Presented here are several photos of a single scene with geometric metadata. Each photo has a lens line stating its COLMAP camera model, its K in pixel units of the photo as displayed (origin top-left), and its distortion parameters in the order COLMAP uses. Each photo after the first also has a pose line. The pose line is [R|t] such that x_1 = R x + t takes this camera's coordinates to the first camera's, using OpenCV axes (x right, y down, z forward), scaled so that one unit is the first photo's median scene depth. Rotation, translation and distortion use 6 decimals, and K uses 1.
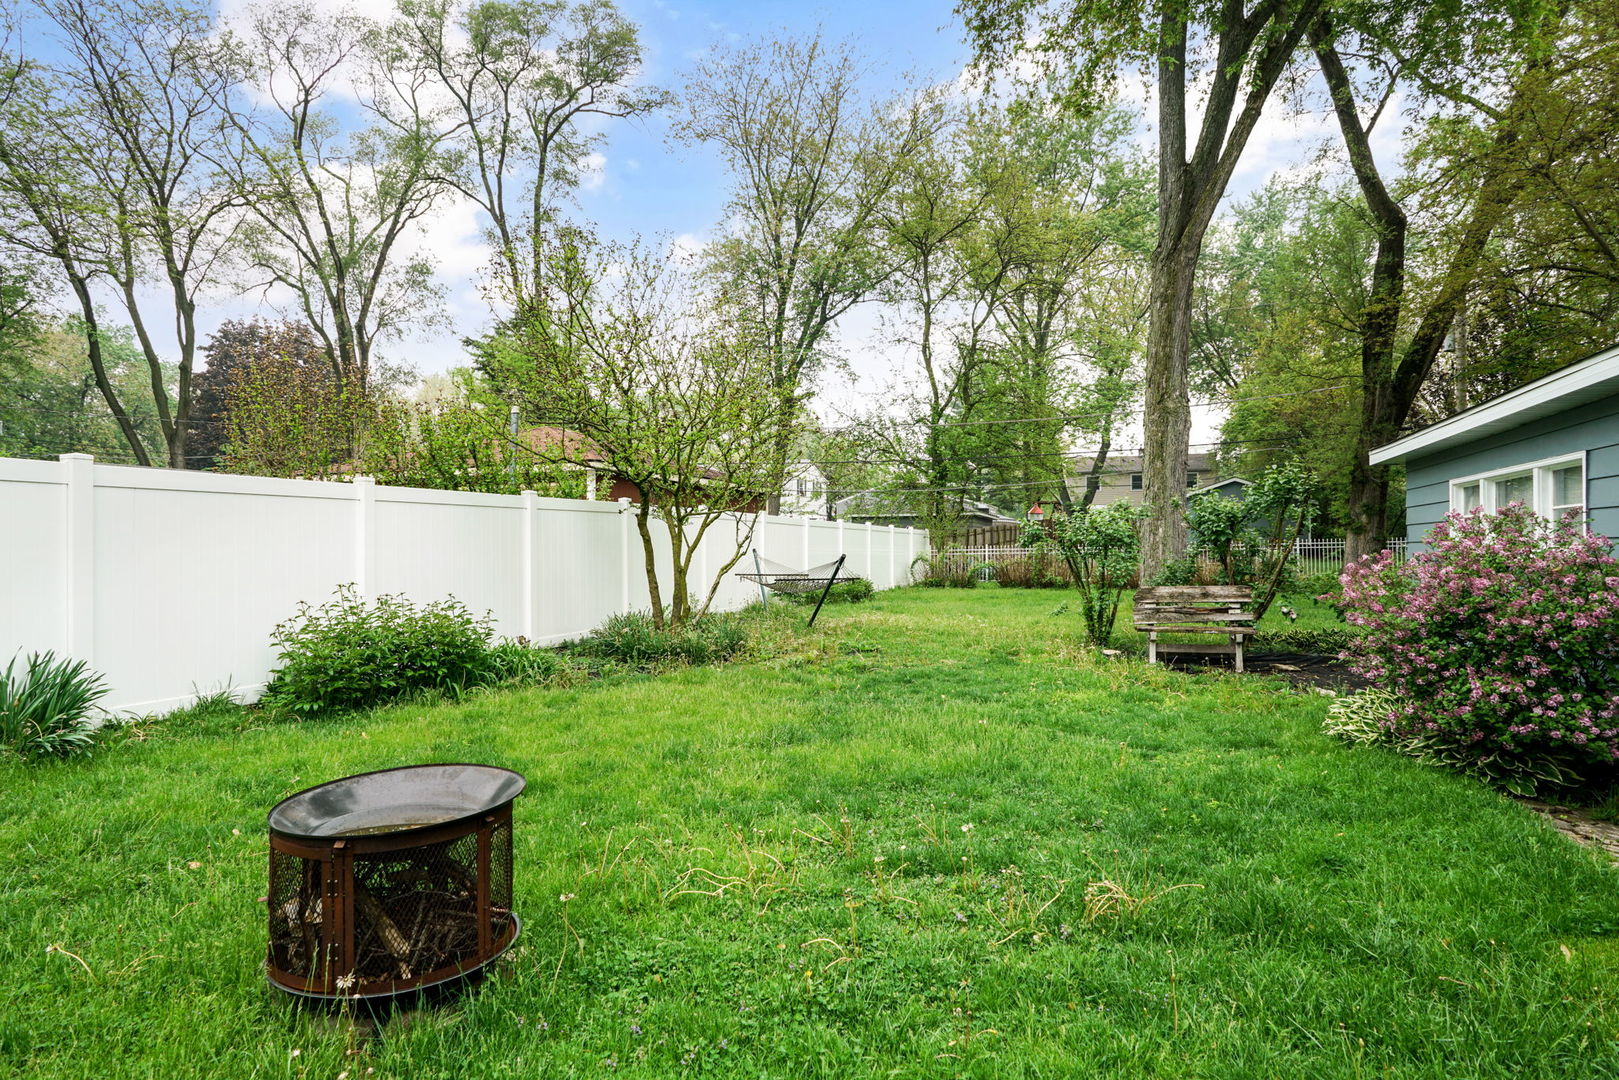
lens RADIAL K [[949.2, 0, 809.5], [0, 949.2, 540.0], [0, 0, 1]] dist [-0.056209, 0.000023]
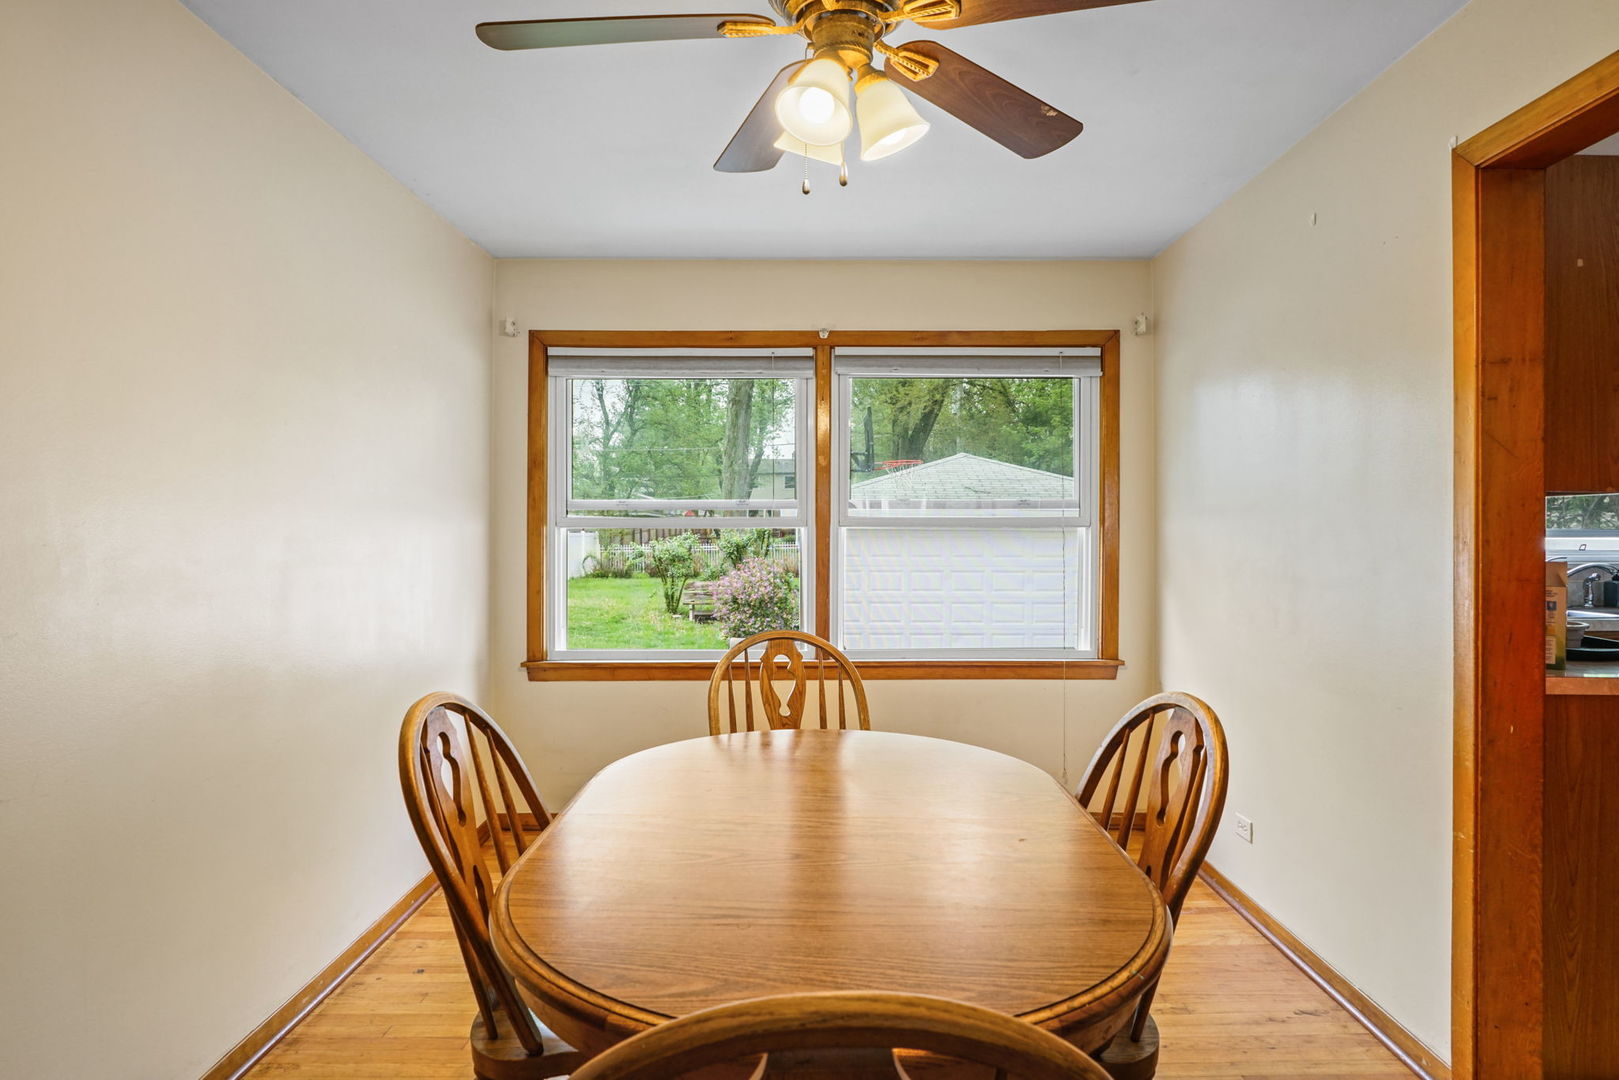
lens RADIAL K [[949.2, 0, 809.5], [0, 949.2, 540.0], [0, 0, 1]] dist [-0.056209, 0.000023]
pose [[0.947817, -0.000656, 0.318814, -0.012141], [-0.004747, 0.999858, 0.016171, -0.024755], [-0.318779, -0.016841, 0.947679, -0.329418]]
